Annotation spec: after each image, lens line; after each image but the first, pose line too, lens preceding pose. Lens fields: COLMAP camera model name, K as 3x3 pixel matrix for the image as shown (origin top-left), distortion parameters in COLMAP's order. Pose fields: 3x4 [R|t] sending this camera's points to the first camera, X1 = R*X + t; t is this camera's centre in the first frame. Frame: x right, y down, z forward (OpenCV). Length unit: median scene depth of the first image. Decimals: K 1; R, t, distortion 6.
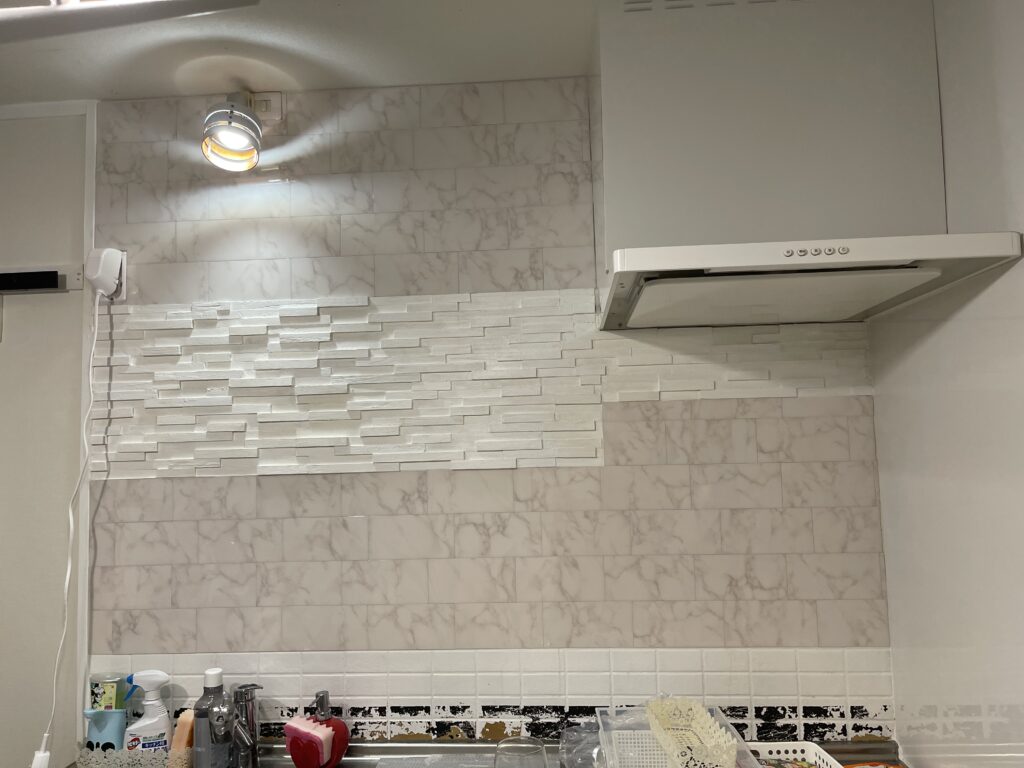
lens RADIAL K [[764.5, 0, 512.0], [0, 764.5, 384.0], [0, 0, 1]] dist [0.044987, -0.063249]
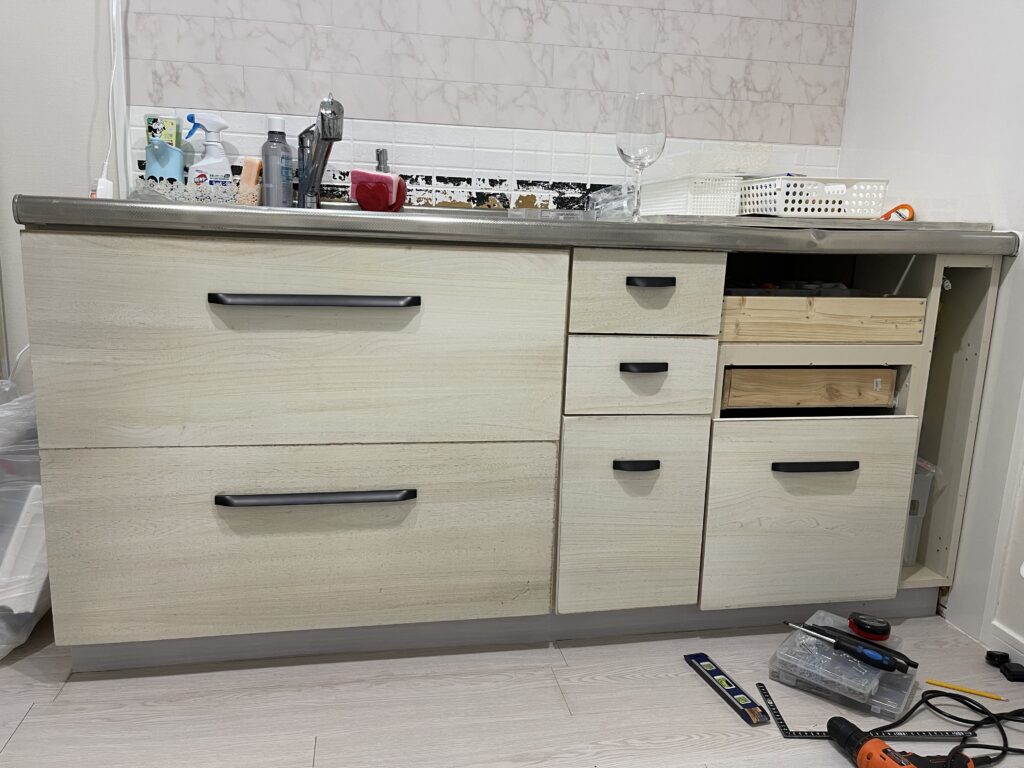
lens RADIAL K [[764.5, 0, 512.0], [0, 764.5, 384.0], [0, 0, 1]] dist [0.044987, -0.063249]
pose [[0.966491, 0.006080, 0.256629, -0.335401], [-0.076394, 0.961235, 0.264937, 0.407701], [-0.245070, -0.275664, 0.929489, -0.137530]]
